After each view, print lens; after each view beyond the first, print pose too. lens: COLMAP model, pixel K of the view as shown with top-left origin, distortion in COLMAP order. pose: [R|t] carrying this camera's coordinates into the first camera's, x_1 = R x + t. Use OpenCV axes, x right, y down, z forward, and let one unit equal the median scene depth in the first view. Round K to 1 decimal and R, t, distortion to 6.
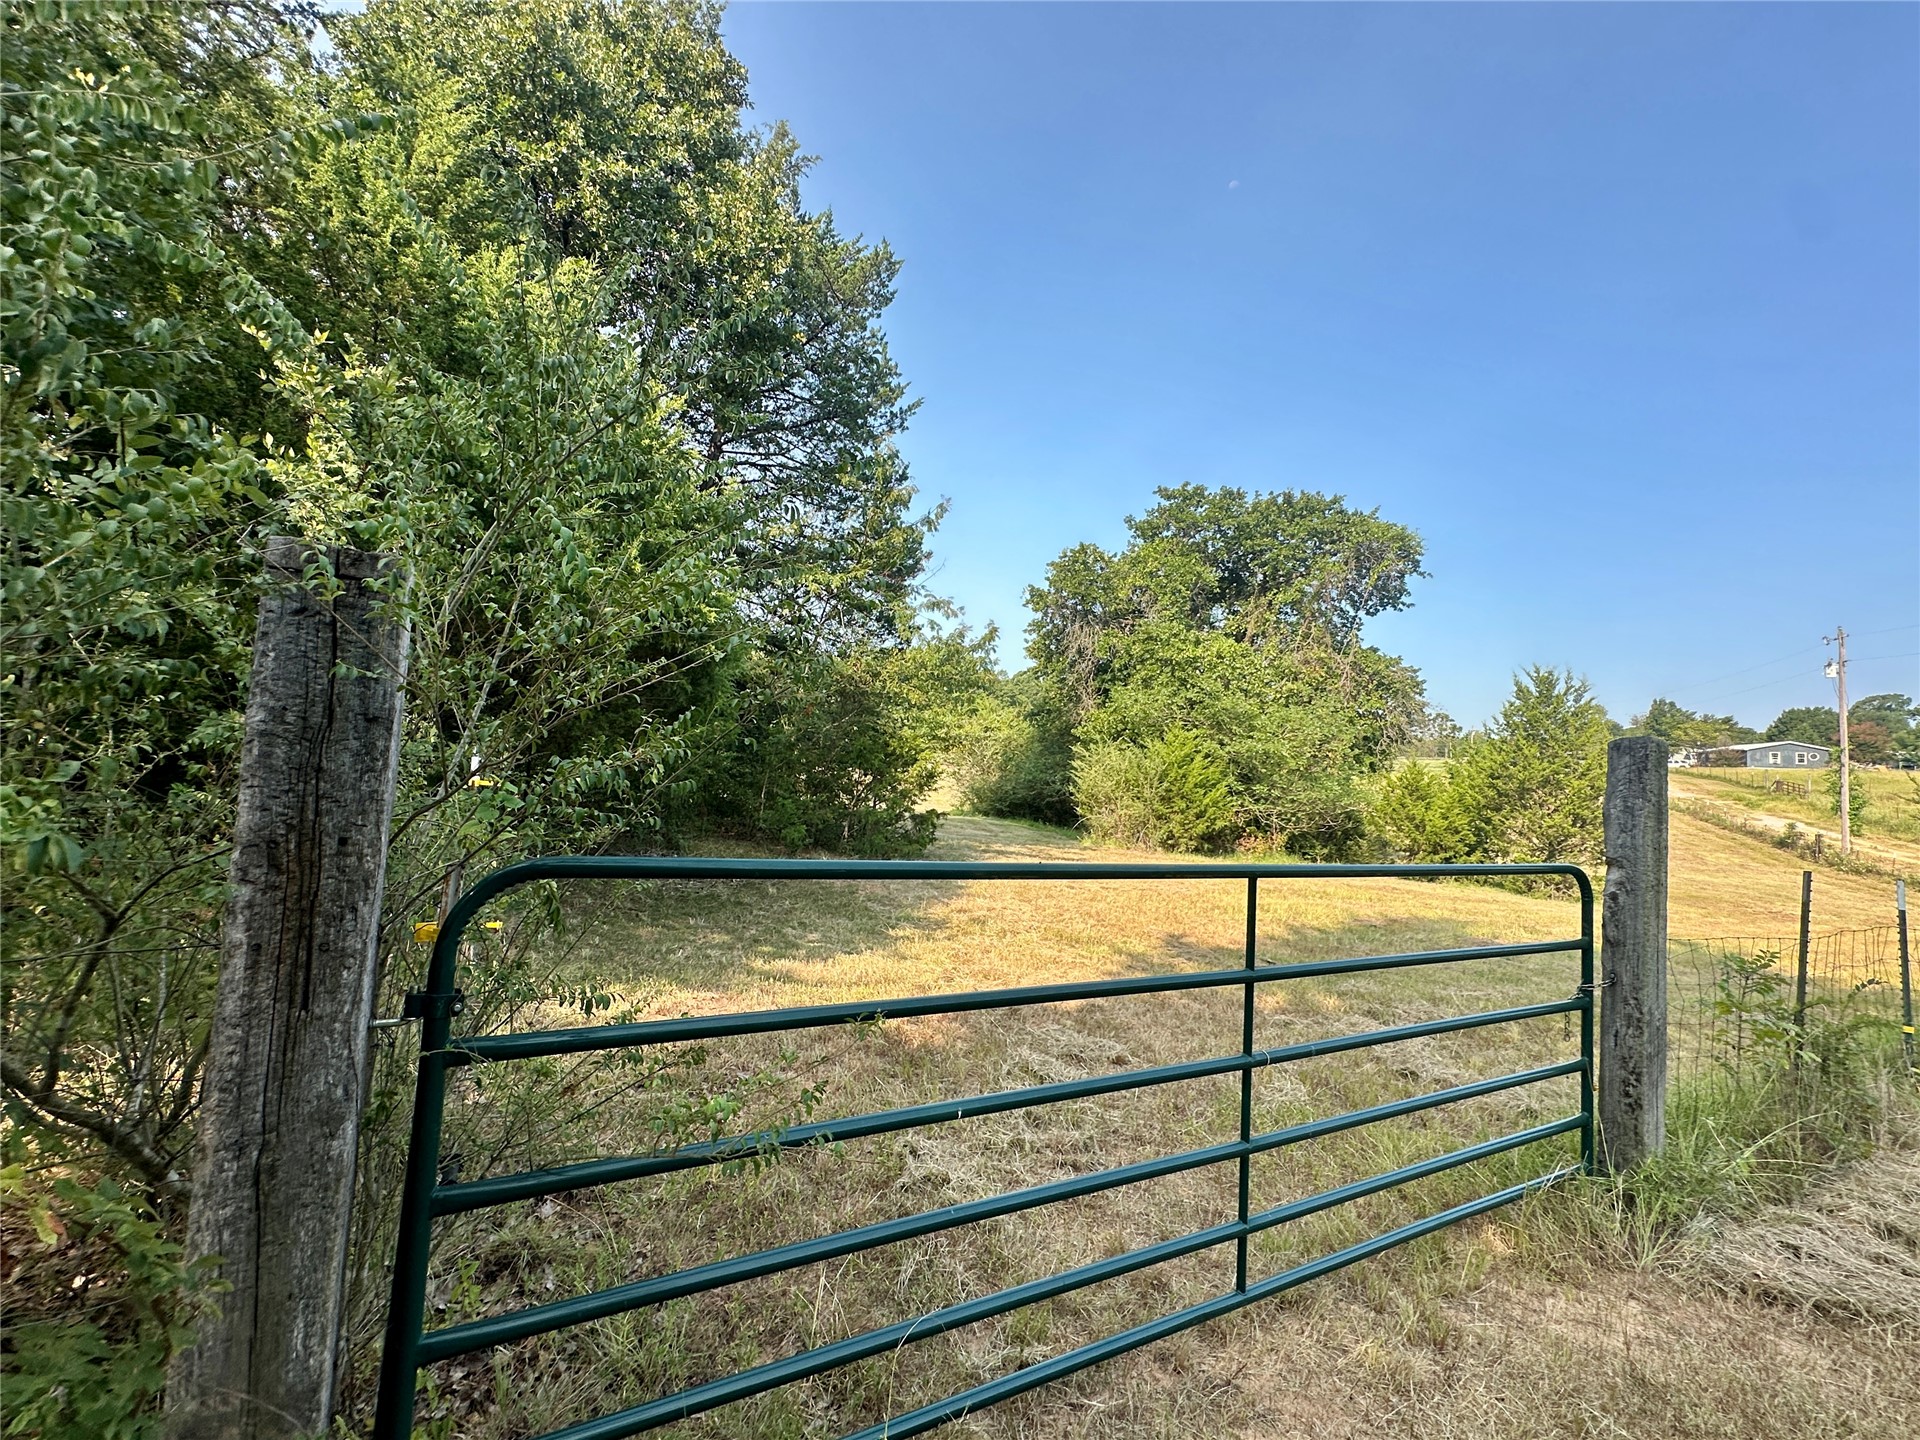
lens RADIAL K [[827.4, 0, 956.3], [0, 827.4, 720.8], [0, 0, 1]] dist [-0.001059, 0.000244]
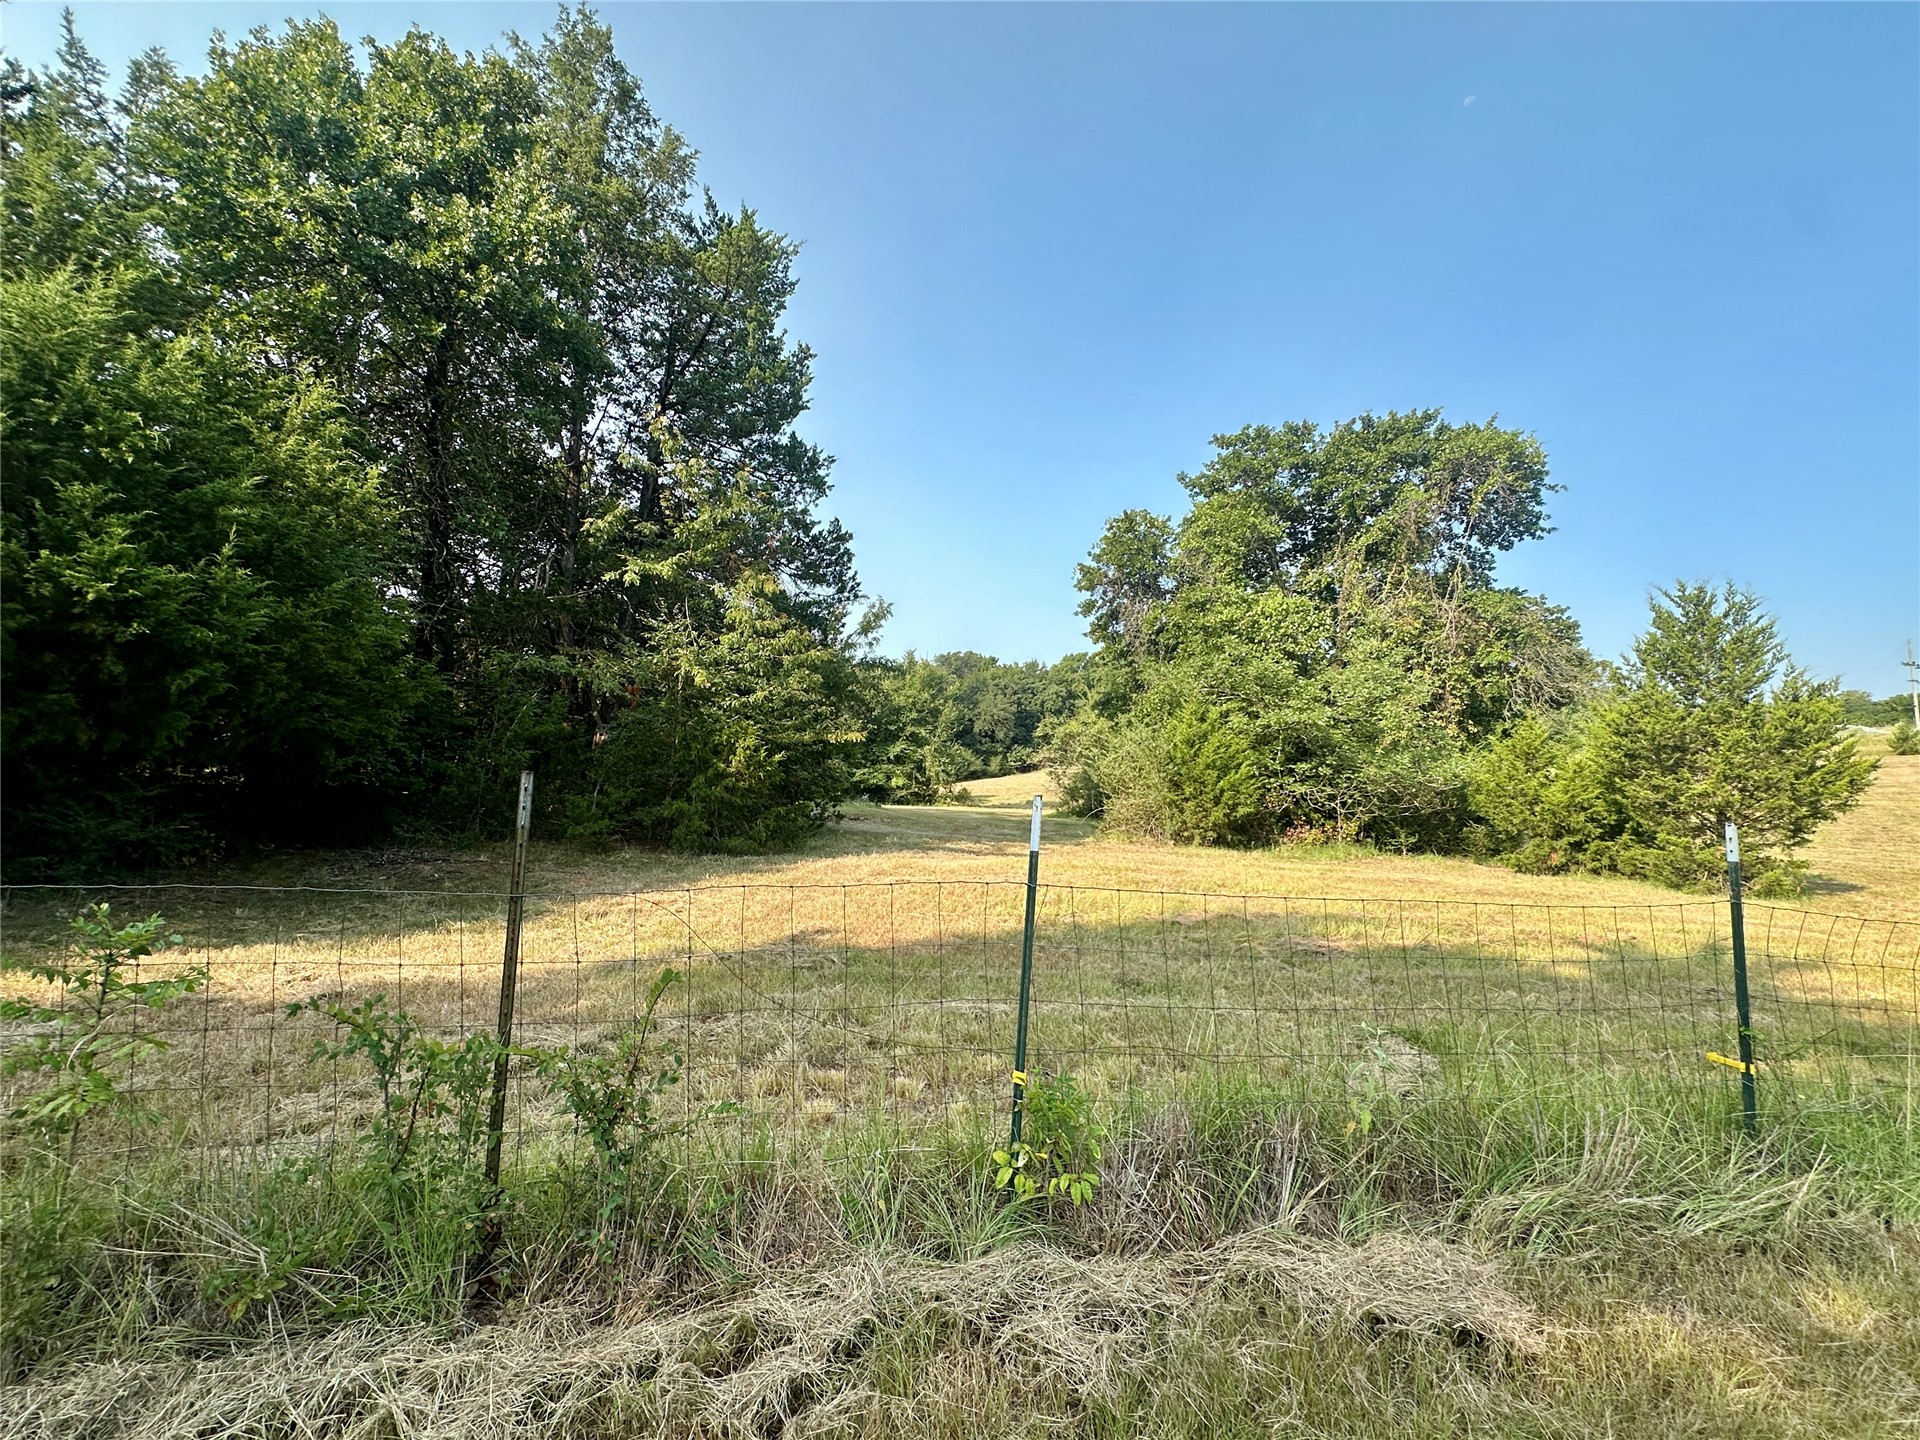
lens RADIAL K [[827.4, 0, 966.4], [0, 827.4, 721.0], [0, 0, 1]] dist [-0.001059, 0.000244]
pose [[0.960987, -0.072005, -0.267057, 0.206523], [0.067702, 0.997385, -0.025297, 0.026229], [0.268180, 0.006230, 0.963349, 0.080184]]
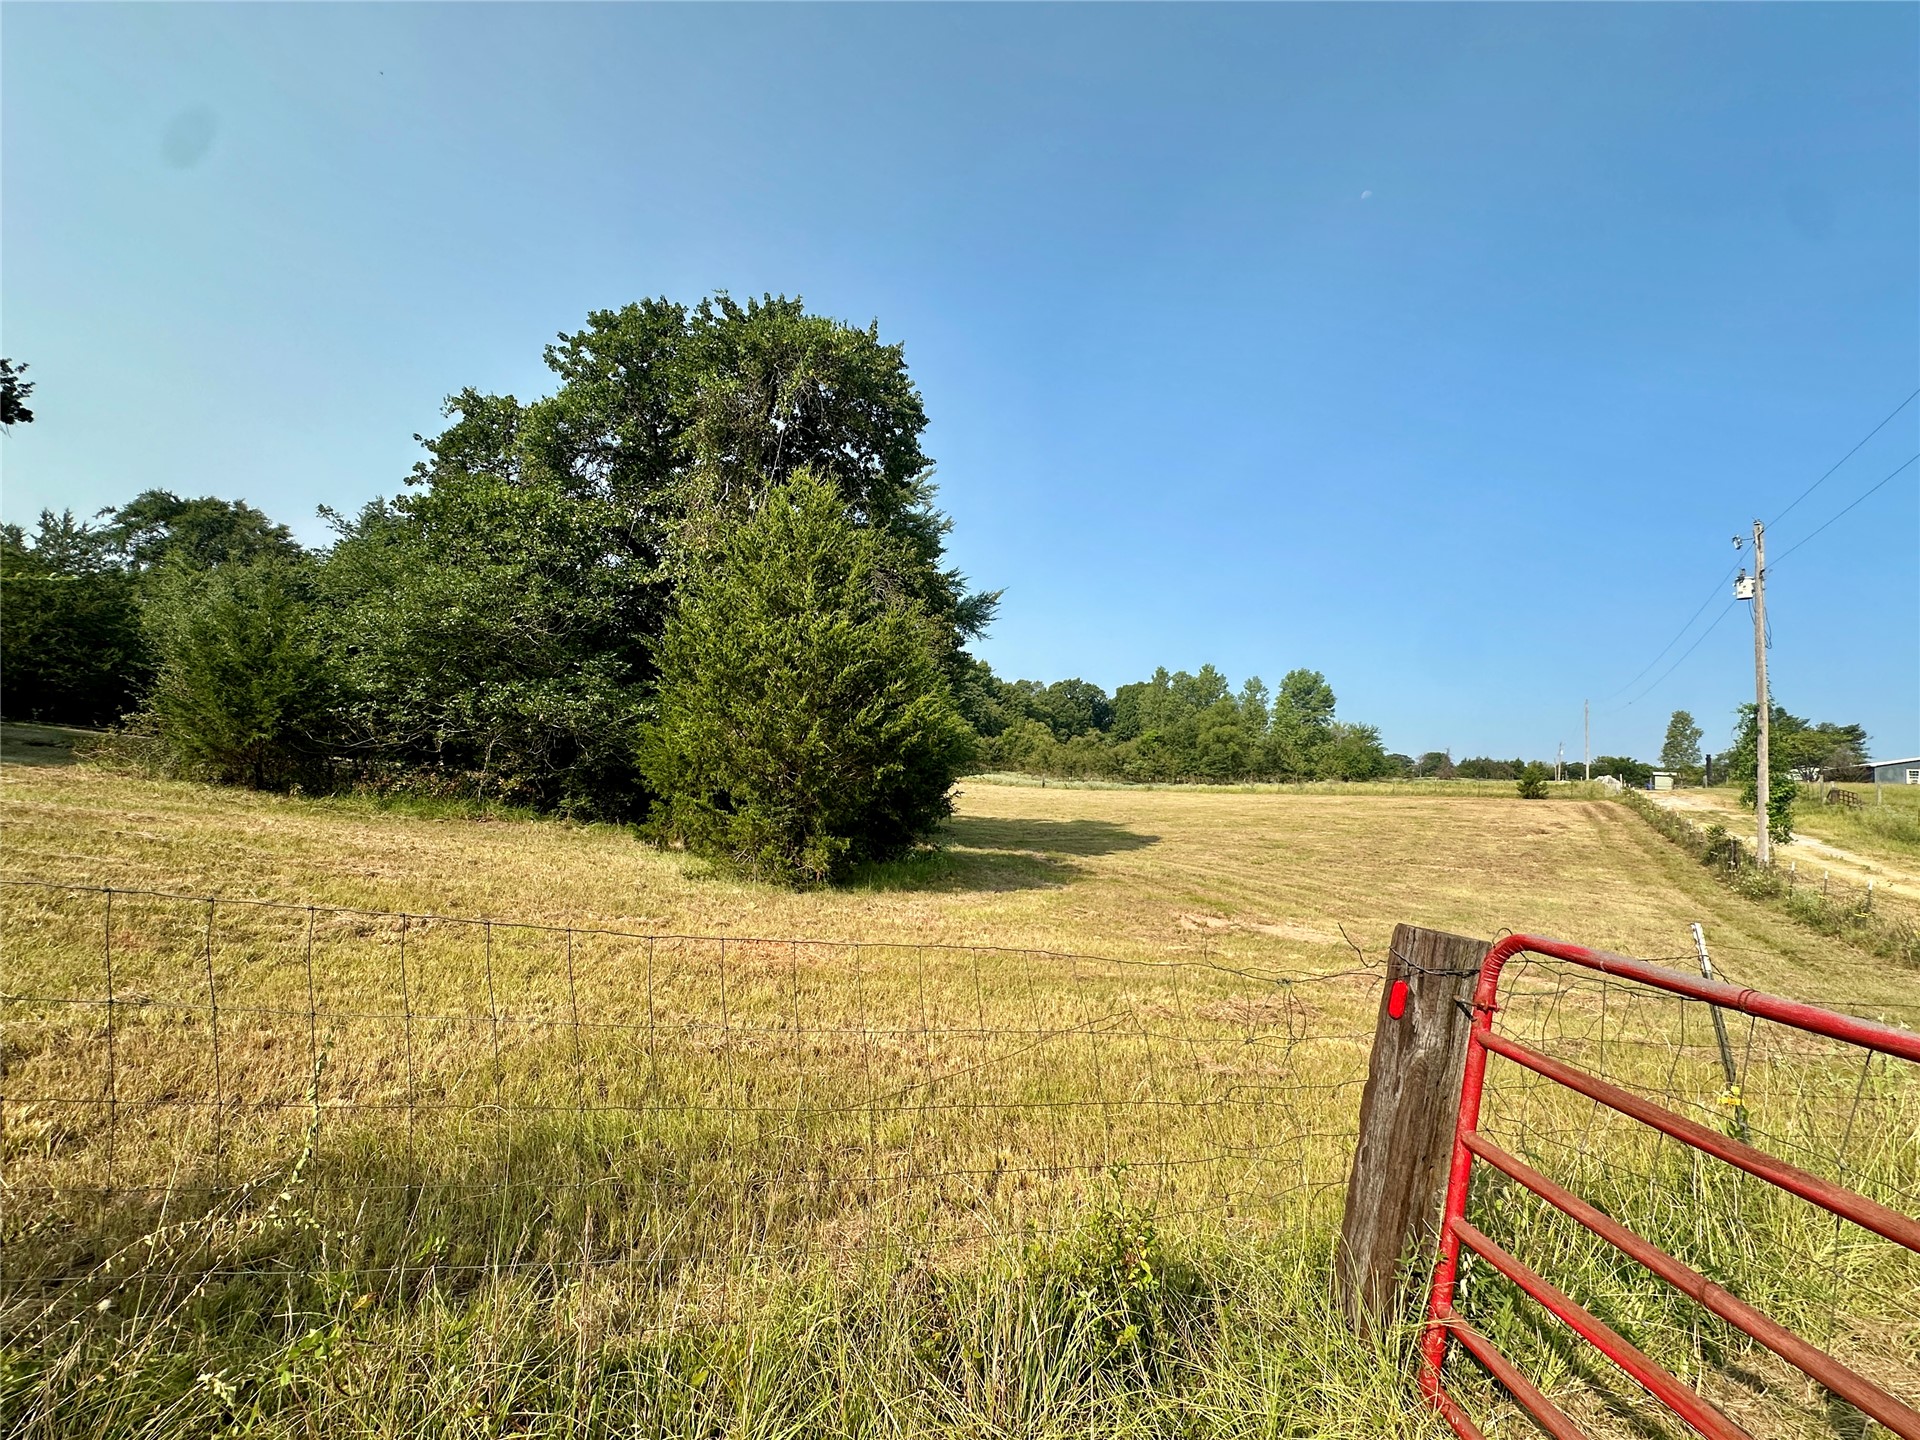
lens RADIAL K [[827.4, 0, 961.5], [0, 827.4, 716.4], [0, 0, 1]] dist [-0.001059, 0.000244]
pose [[0.990571, 0.009669, -0.136657, 0.675082], [-0.014575, 0.999283, -0.034945, 0.091032], [0.136221, 0.036607, 0.990002, 0.345795]]
